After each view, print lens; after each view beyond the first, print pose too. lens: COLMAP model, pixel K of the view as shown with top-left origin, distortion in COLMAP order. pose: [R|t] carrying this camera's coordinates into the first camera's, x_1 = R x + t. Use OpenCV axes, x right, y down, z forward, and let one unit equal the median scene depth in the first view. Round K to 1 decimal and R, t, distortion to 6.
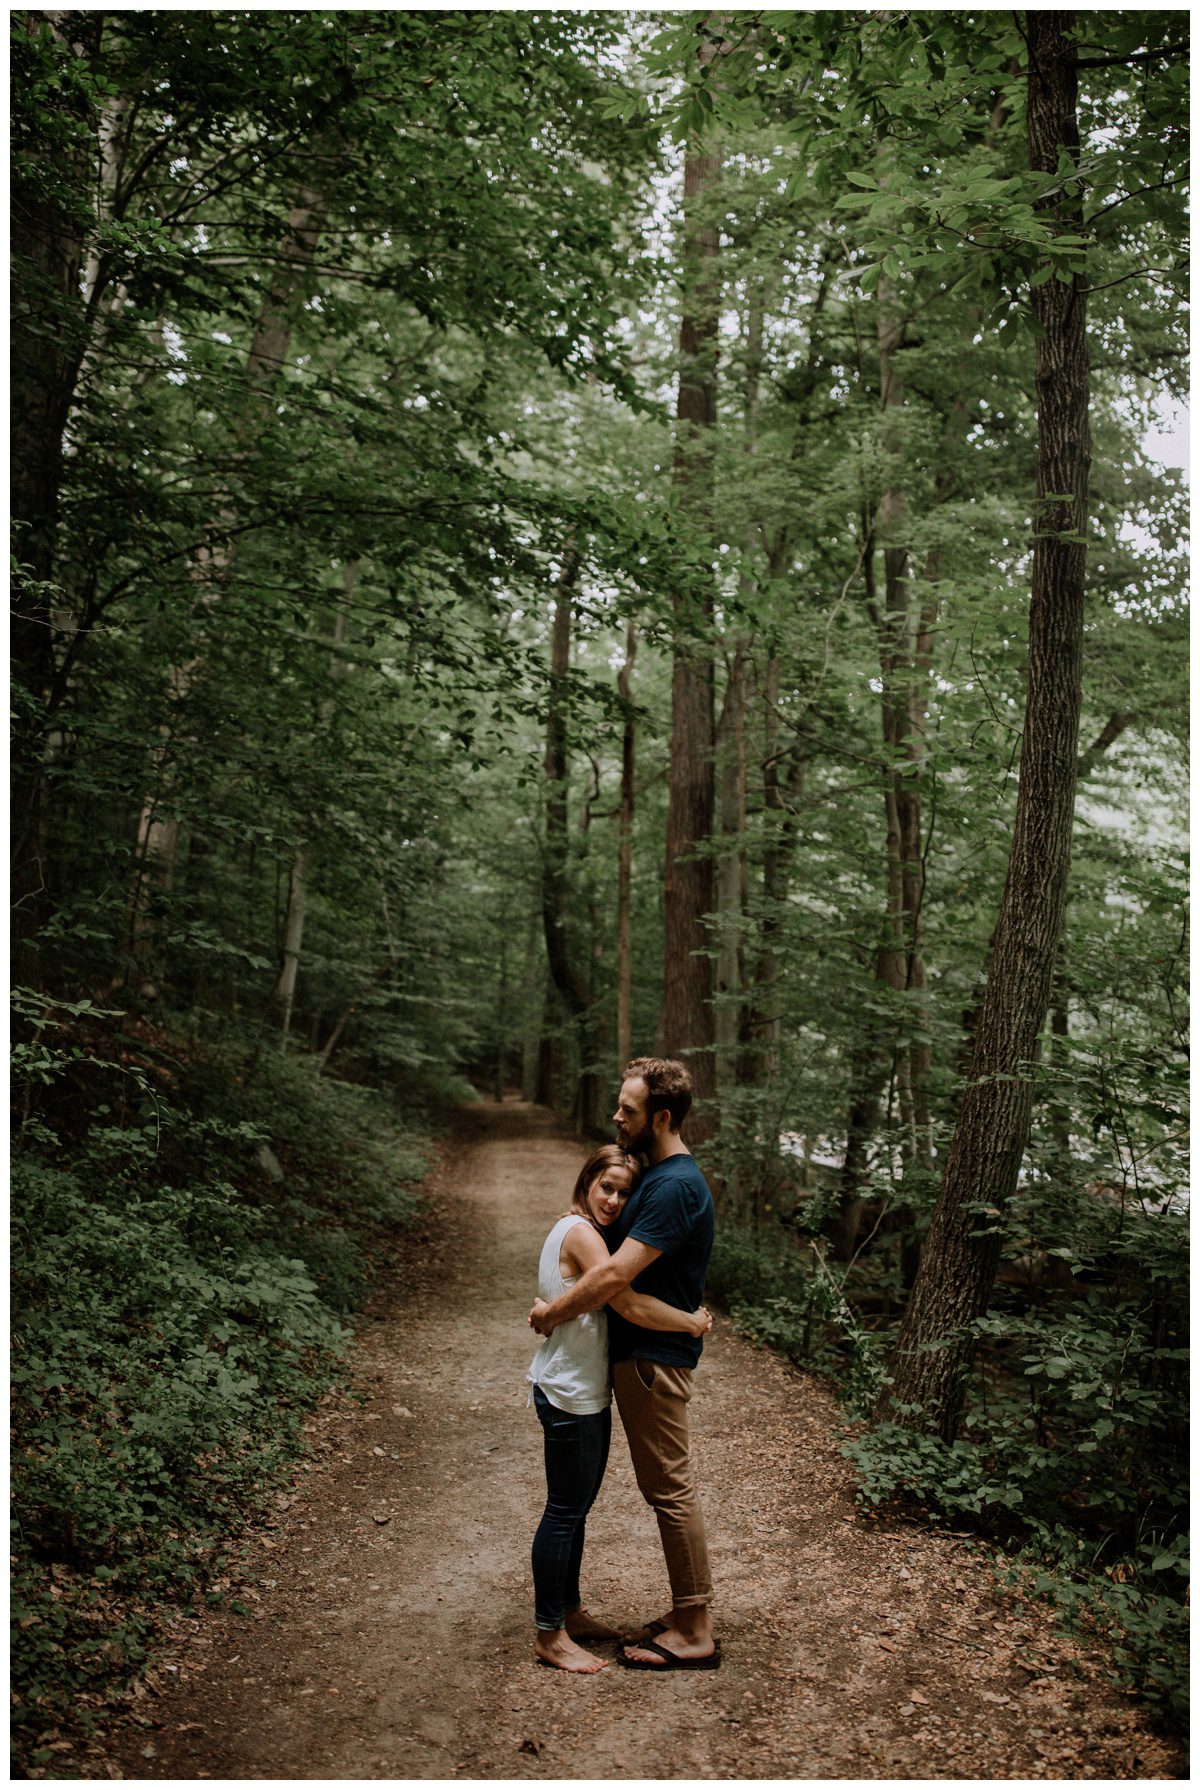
lens RADIAL K [[1679.0, 0, 600.0], [0, 1679.0, 895.0], [0, 0, 1]] dist [0.000624, -0.030245]
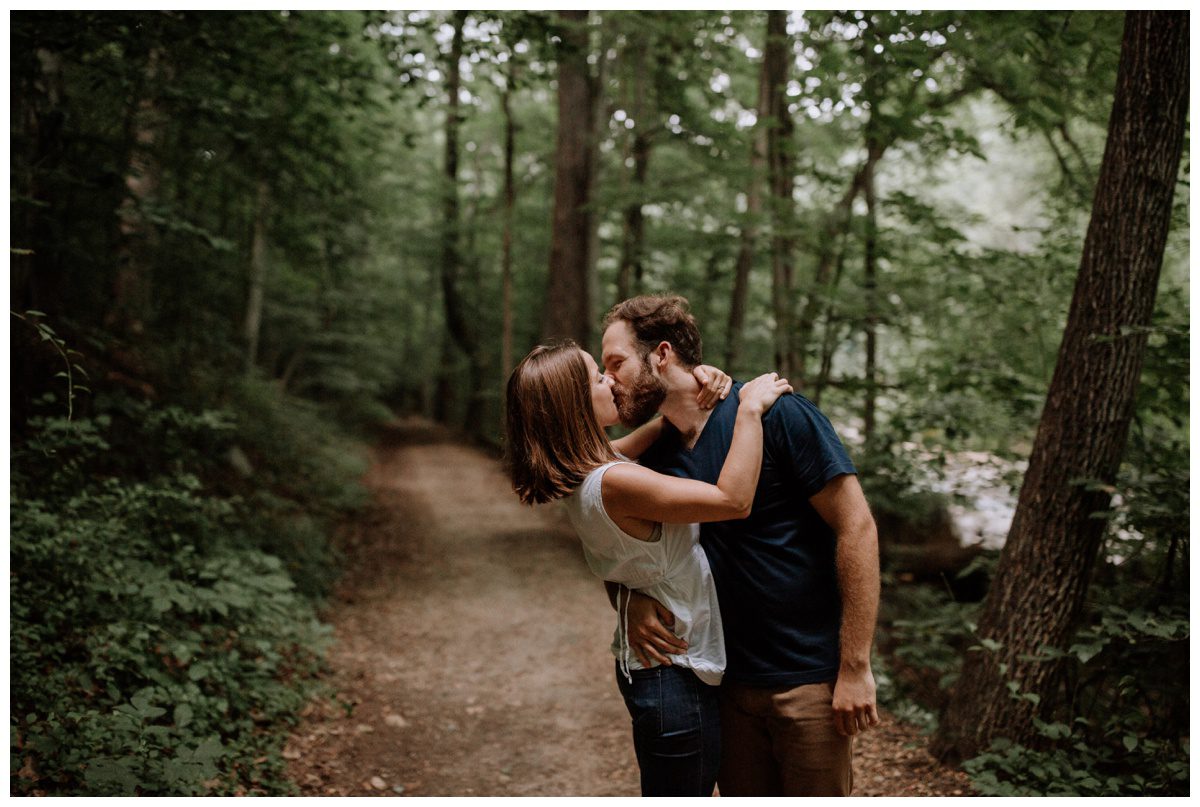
lens RADIAL K [[1125.6, 0, 600.0], [0, 1125.6, 403.5], [0, 0, 1]] dist [0.000624, -0.030245]
pose [[0.993320, -0.009251, 0.115020, -0.068523], [-0.002835, 0.994524, 0.104467, 0.066938], [-0.115356, -0.104095, 0.987855, 0.364733]]
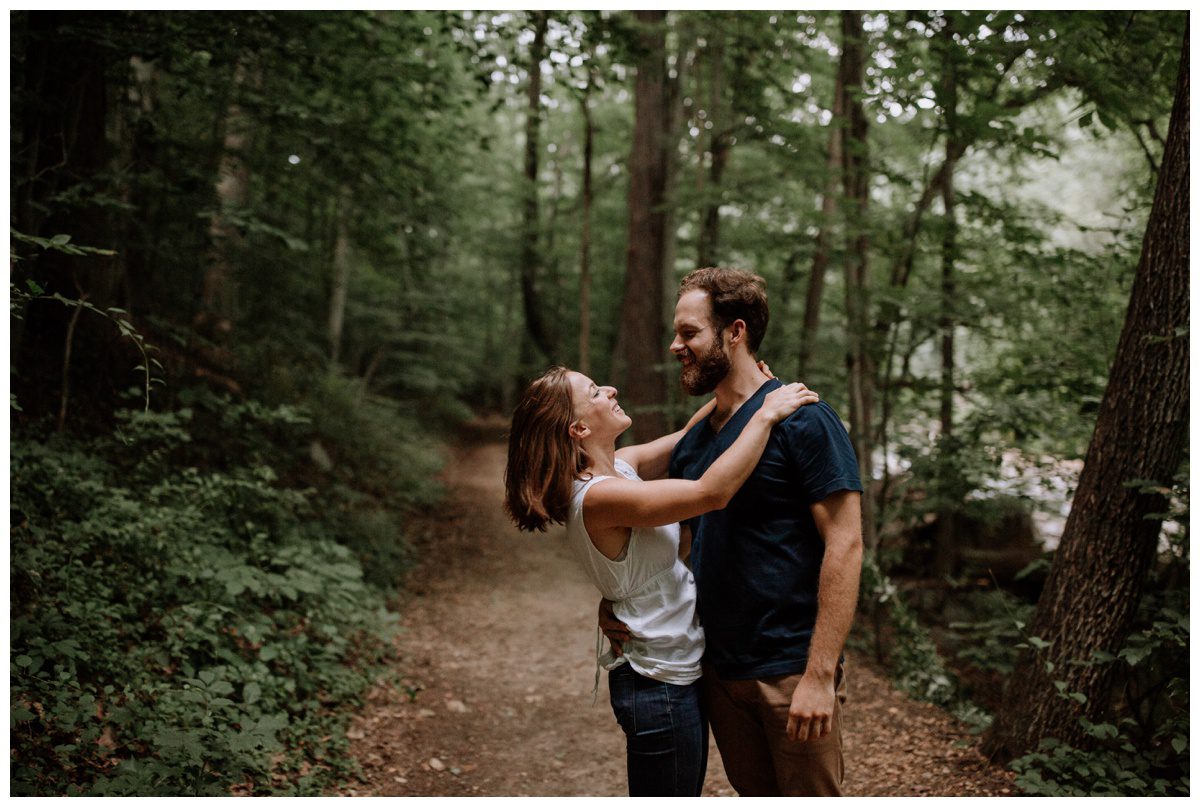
lens RADIAL K [[1125.6, 0, 600.0], [0, 1125.6, 403.5], [0, 0, 1]] dist [0.000624, -0.030245]
pose [[0.999011, -0.000597, 0.044453, -0.058951], [-0.004040, 0.994555, 0.104138, 0.067346], [-0.044273, -0.104215, 0.993569, 0.352047]]
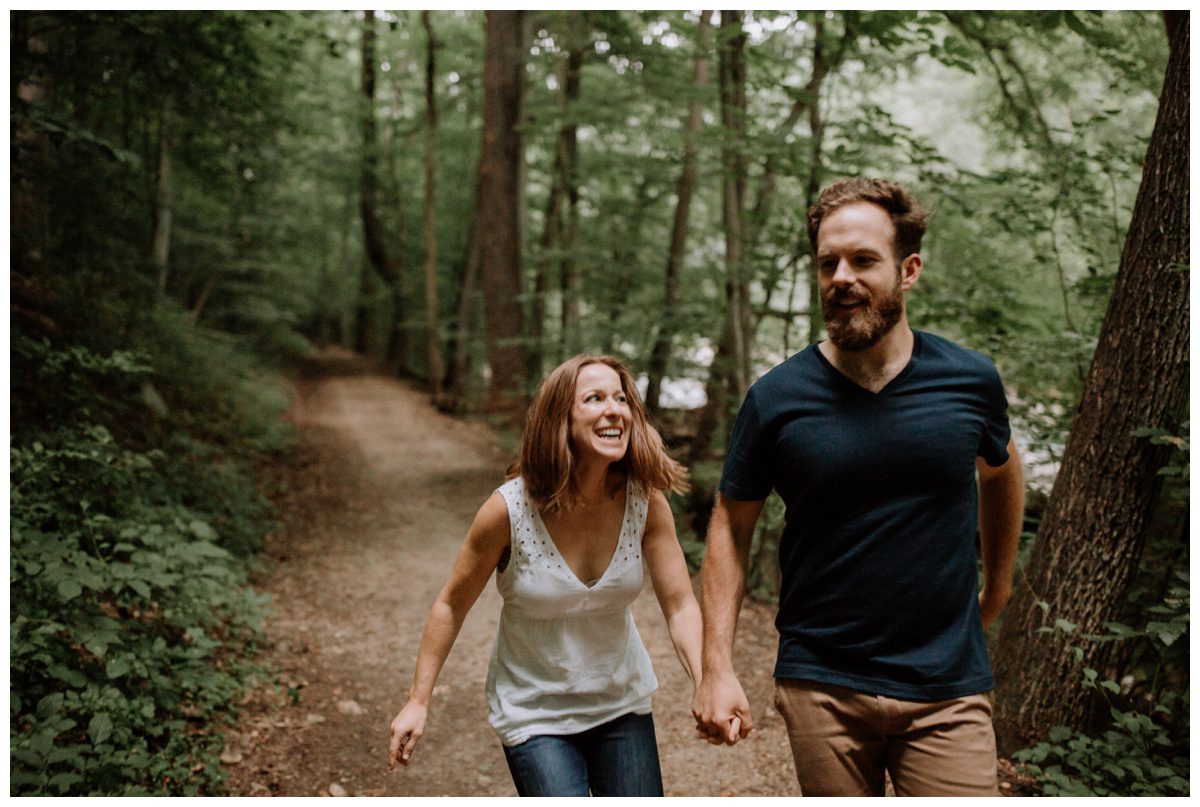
lens RADIAL K [[1125.6, 0, 600.0], [0, 1125.6, 403.5], [0, 0, 1]] dist [0.000624, -0.030245]
pose [[0.982572, -0.025031, 0.184188, -0.085995], [-0.006180, 0.985944, 0.166959, 0.069912], [-0.185778, -0.165188, 0.968607, 0.438369]]
